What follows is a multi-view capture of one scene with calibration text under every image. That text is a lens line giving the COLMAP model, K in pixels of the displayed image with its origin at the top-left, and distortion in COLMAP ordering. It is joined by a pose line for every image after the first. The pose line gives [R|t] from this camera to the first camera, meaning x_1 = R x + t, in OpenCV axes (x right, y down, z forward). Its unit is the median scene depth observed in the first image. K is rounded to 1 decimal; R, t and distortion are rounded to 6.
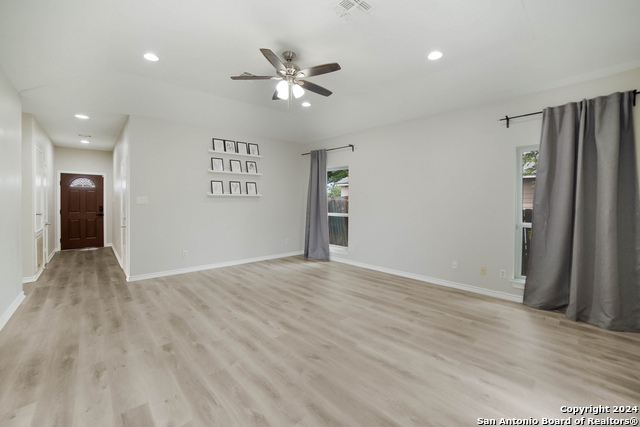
lens RADIAL K [[260.7, 0, 317.4], [0, 260.7, 206.7], [0, 0, 1]] dist [-0.097847, 0.029741]
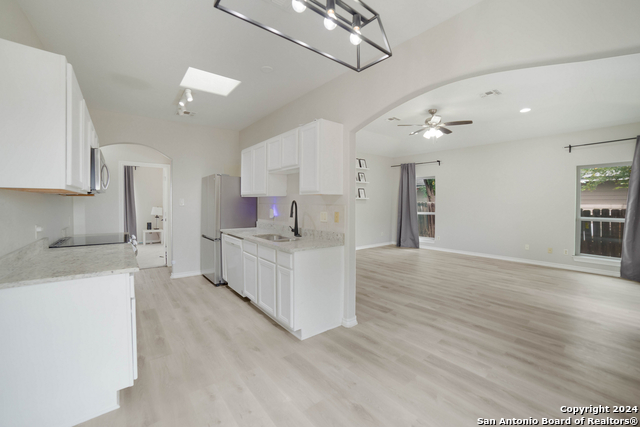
lens RADIAL K [[260.7, 0, 317.4], [0, 260.7, 206.7], [0, 0, 1]] dist [-0.097847, 0.029741]
pose [[0.997006, -0.001037, -0.077313, -0.634222], [0.000526, 0.999978, -0.006622, 0.010975], [0.077318, 0.006561, 0.996985, -0.570280]]
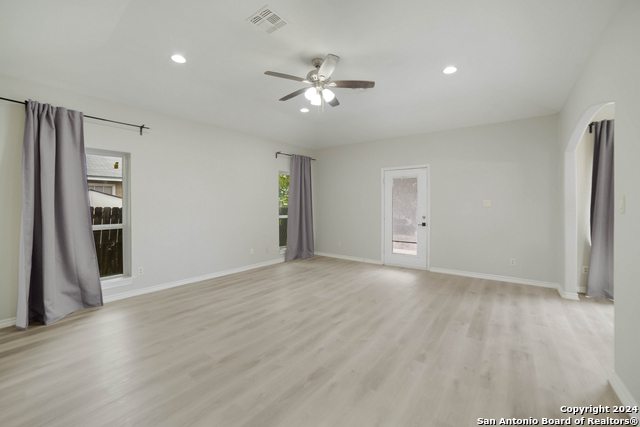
lens RADIAL K [[261.6, 0, 316.8], [0, 261.6, 206.2], [0, 0, 1]] dist [-0.064499, 0.000552]
pose [[-0.156715, -0.014452, 0.987538, -1.011076], [0.024927, 0.999517, 0.018583, -0.028379], [-0.987329, 0.027528, -0.156279, 1.036194]]
